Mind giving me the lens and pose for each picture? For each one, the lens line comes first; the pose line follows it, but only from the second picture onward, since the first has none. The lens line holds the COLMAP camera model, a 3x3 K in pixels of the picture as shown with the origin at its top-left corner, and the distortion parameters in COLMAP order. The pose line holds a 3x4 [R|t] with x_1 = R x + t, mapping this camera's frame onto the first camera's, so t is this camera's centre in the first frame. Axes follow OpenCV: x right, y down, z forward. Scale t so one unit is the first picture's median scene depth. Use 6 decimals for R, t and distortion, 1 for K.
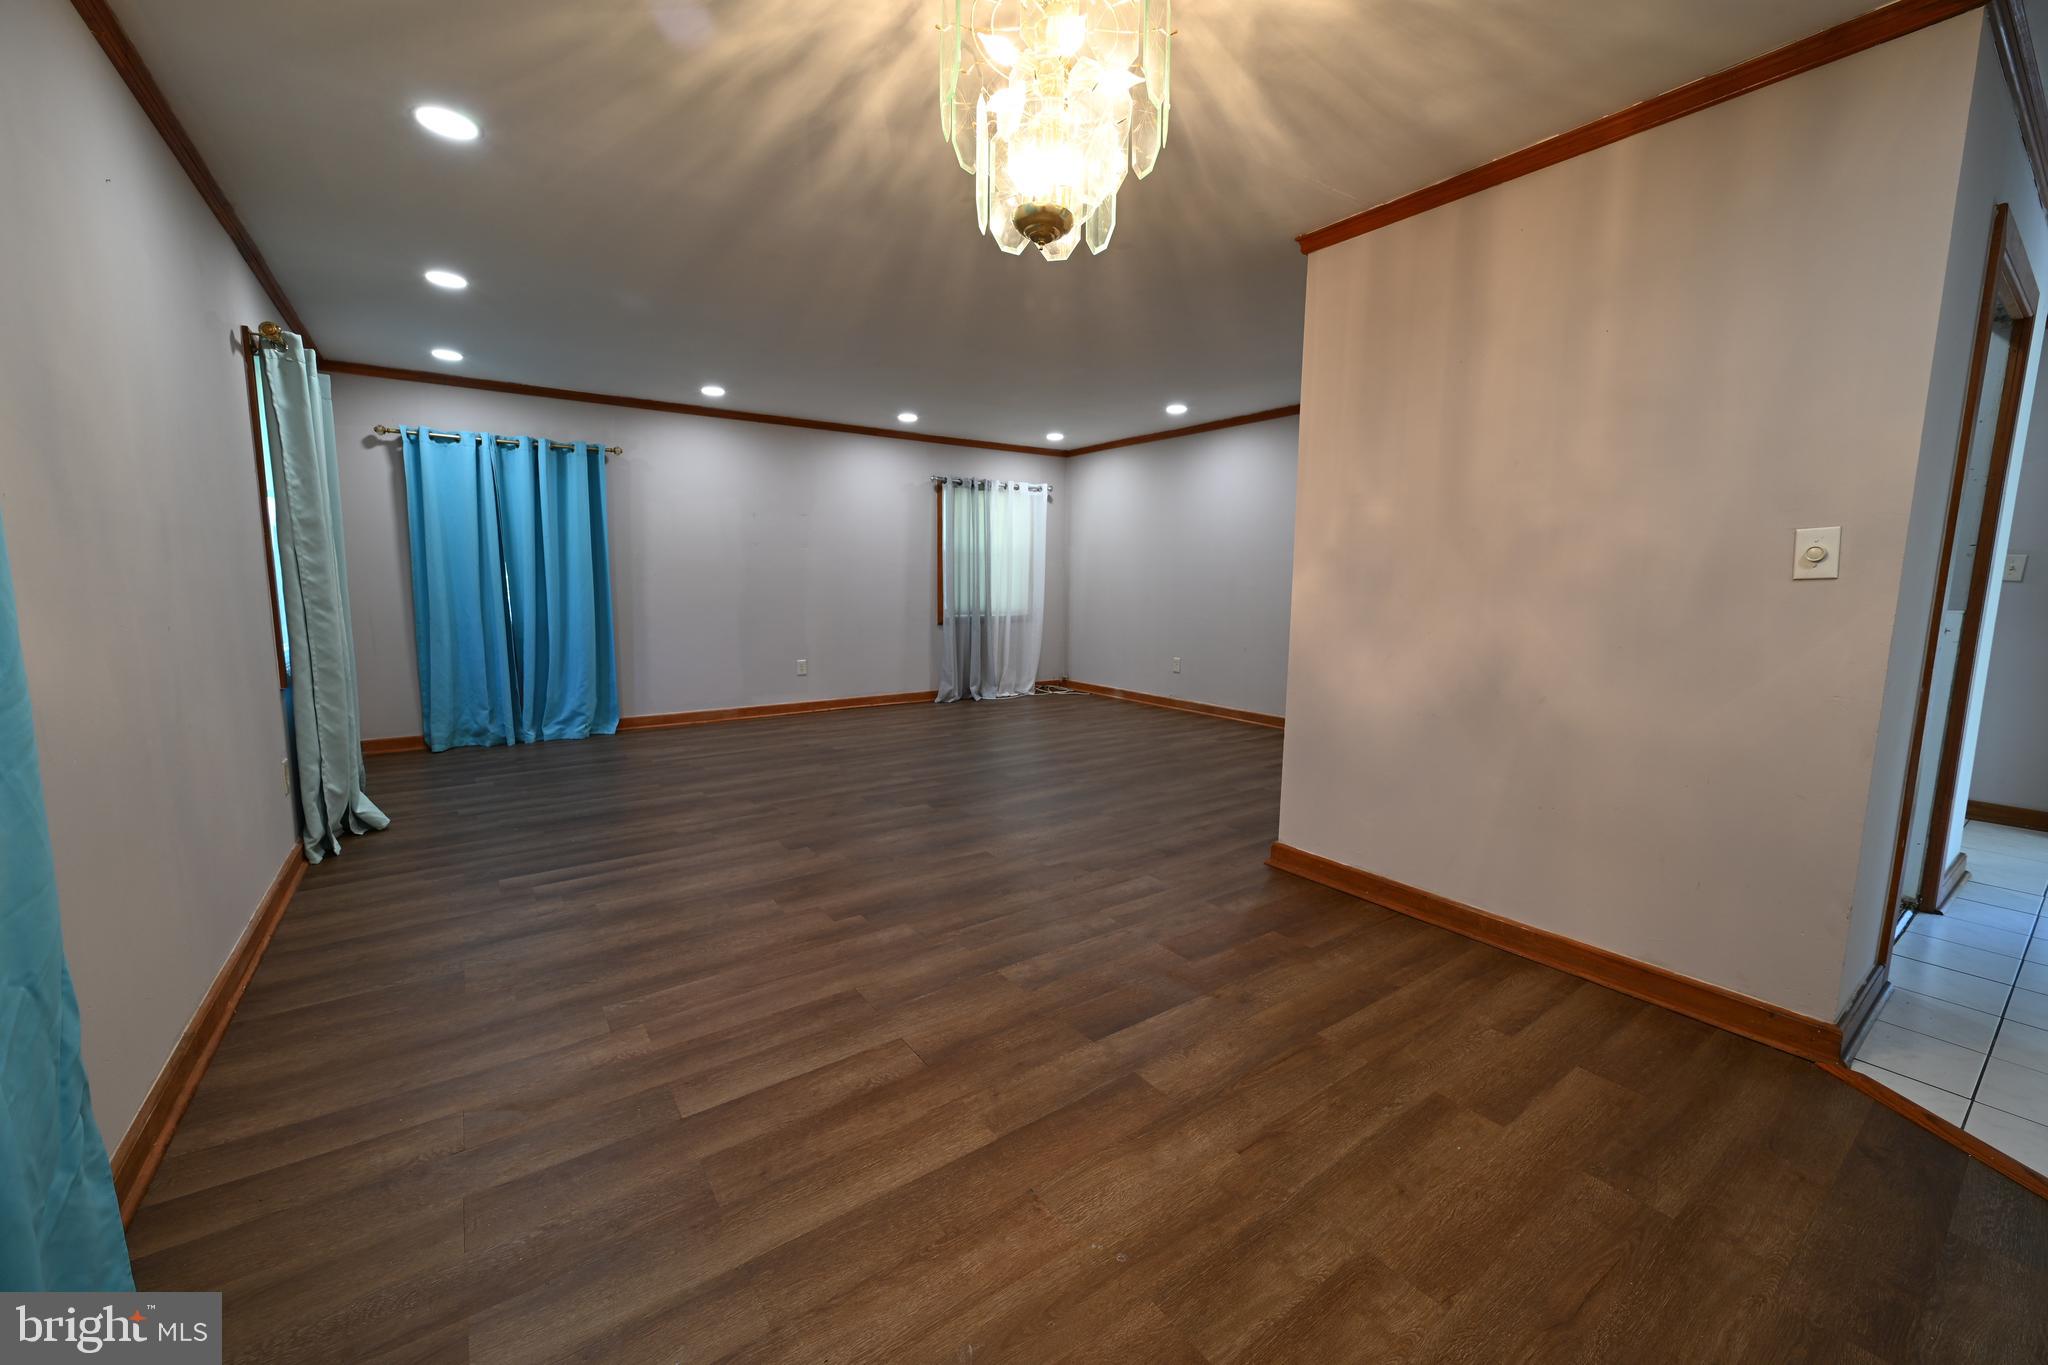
lens RADIAL K [[795.8, 0, 1030.6], [0, 795.8, 680.6], [0, 0, 1]] dist [-0.002209, -0.000038]
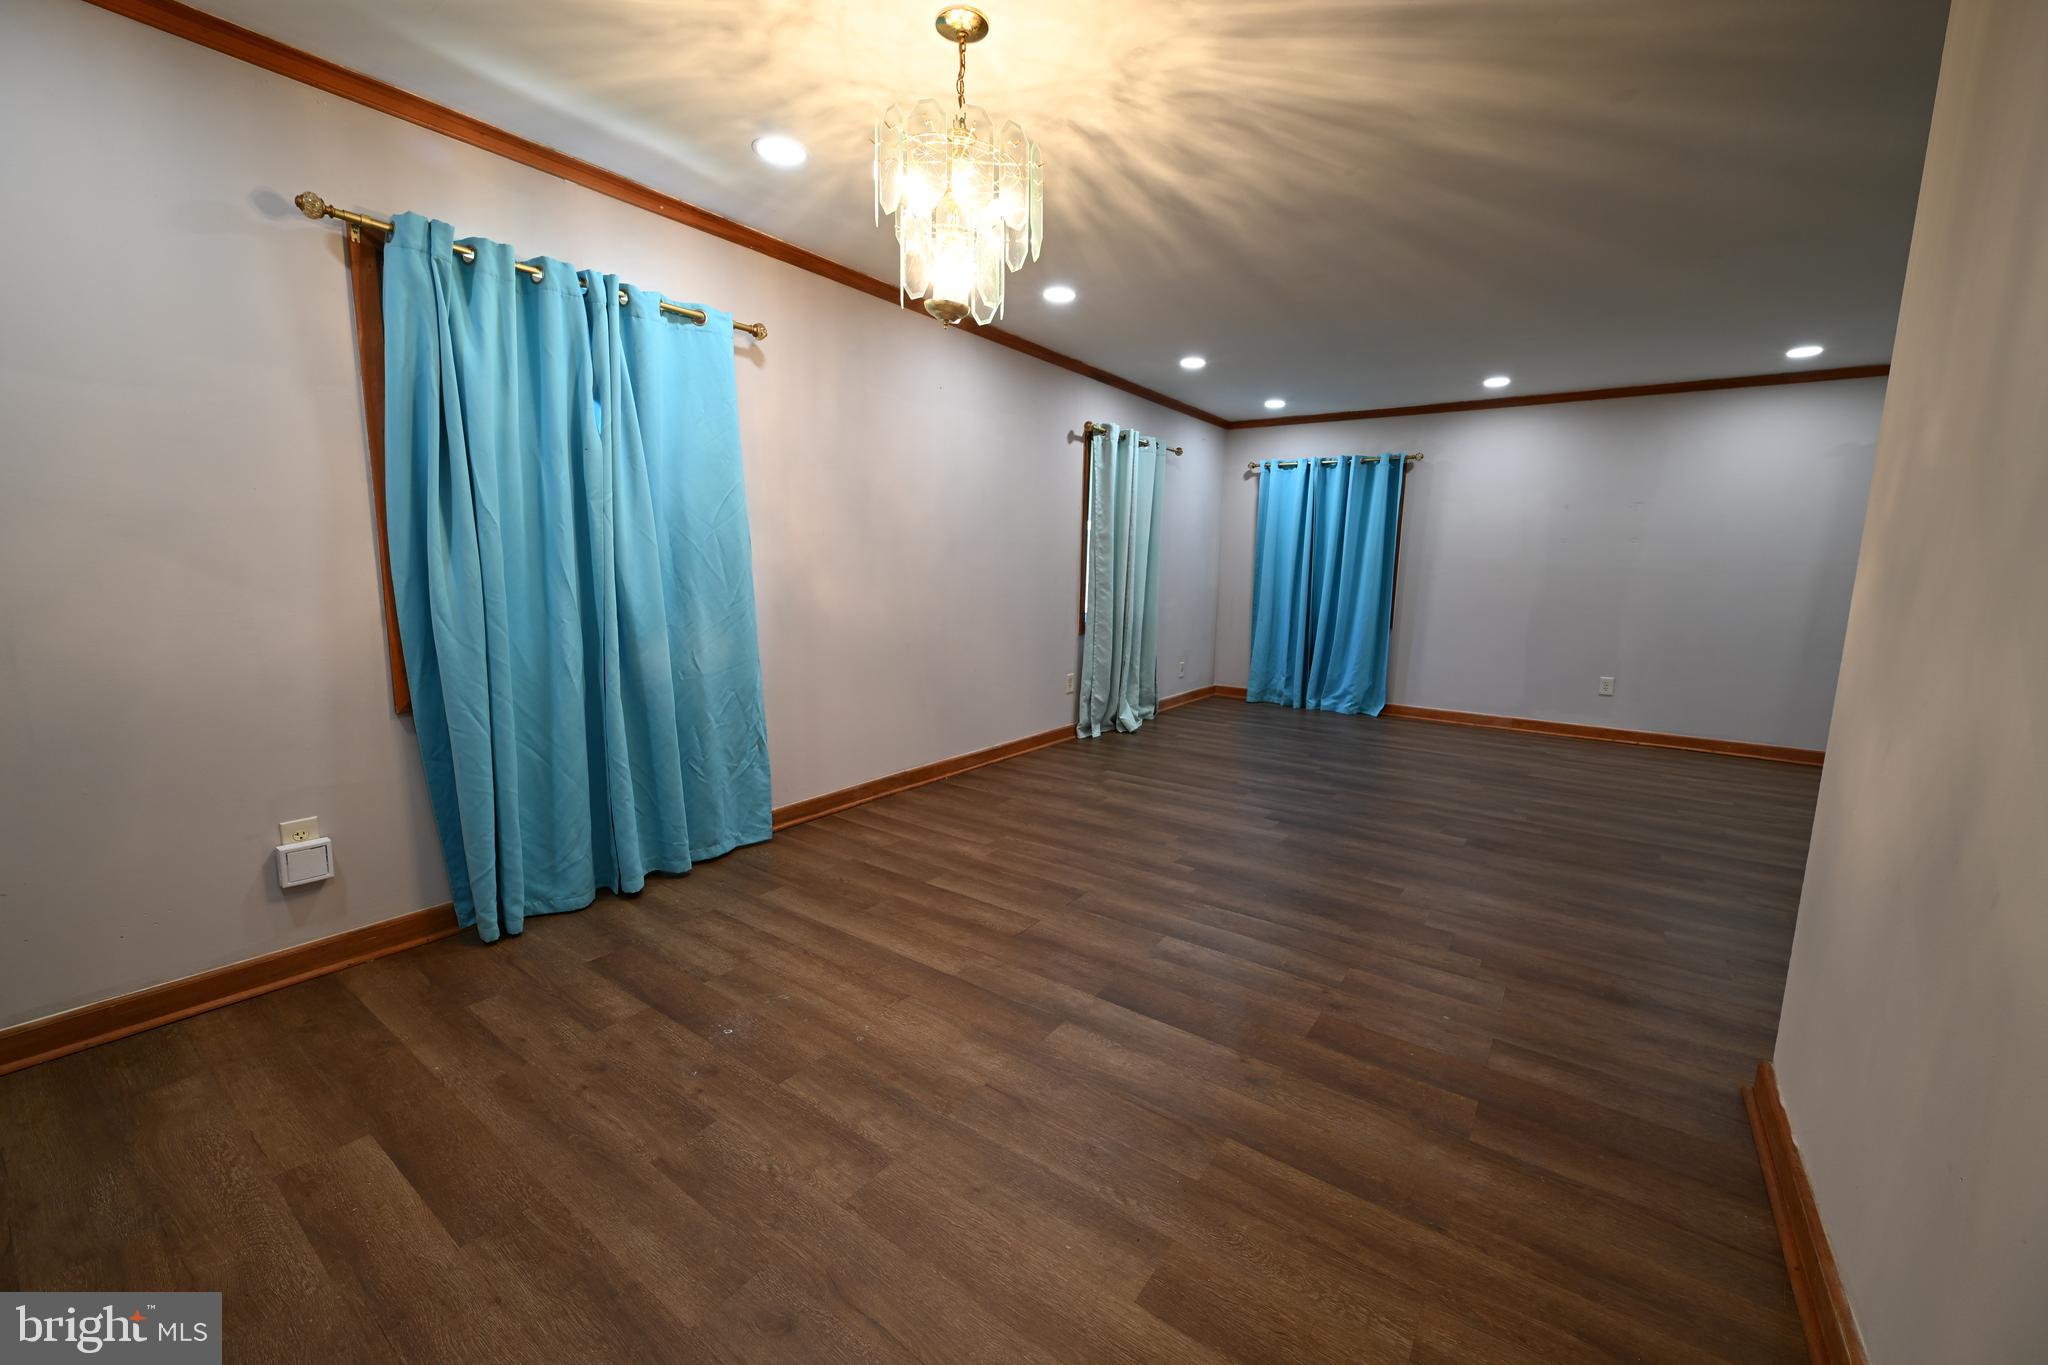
lens RADIAL K [[795.8, 0, 1030.6], [0, 795.8, 680.6], [0, 0, 1]] dist [-0.002209, -0.000038]
pose [[0.321816, 0.136941, -0.936847, 0.768785], [-0.138897, 0.985608, 0.096356, -0.047897], [0.936559, 0.099116, 0.336205, 0.388145]]
